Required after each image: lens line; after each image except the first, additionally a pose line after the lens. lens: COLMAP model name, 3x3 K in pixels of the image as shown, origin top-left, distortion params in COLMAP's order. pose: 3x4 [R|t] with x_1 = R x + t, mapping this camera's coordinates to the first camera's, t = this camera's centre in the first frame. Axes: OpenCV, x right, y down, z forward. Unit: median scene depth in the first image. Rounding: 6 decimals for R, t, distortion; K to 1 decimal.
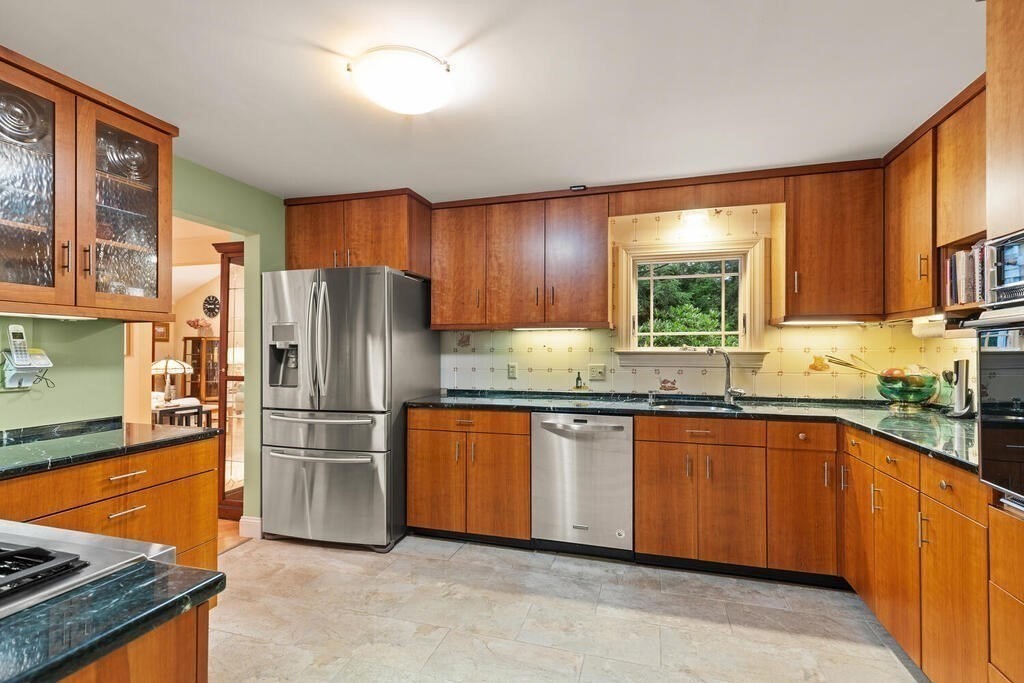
lens RADIAL K [[475.8, 0, 514.9], [0, 475.8, 342.6], [0, 0, 1]] dist [0.011696, -0.002160]
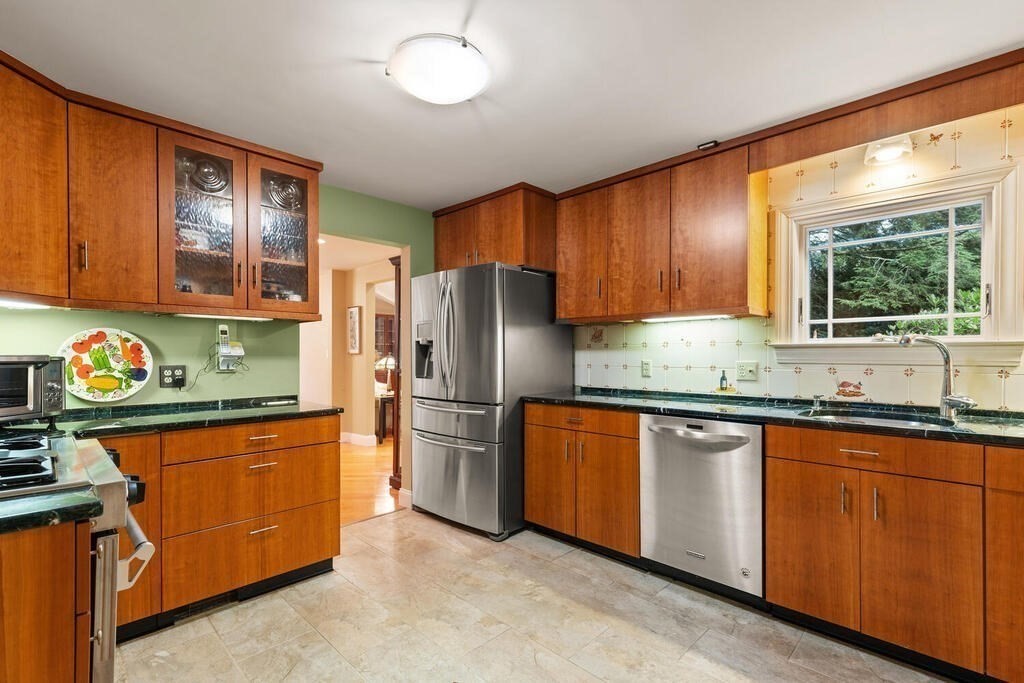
lens RADIAL K [[475.8, 0, 510.7], [0, 475.8, 352.0], [0, 0, 1]] dist [0.011696, -0.002160]
pose [[0.878185, -0.003470, -0.478308, 0.243572], [0.007229, 0.999956, 0.006018, 0.026586], [0.478266, -0.008743, 0.878172, 0.115837]]
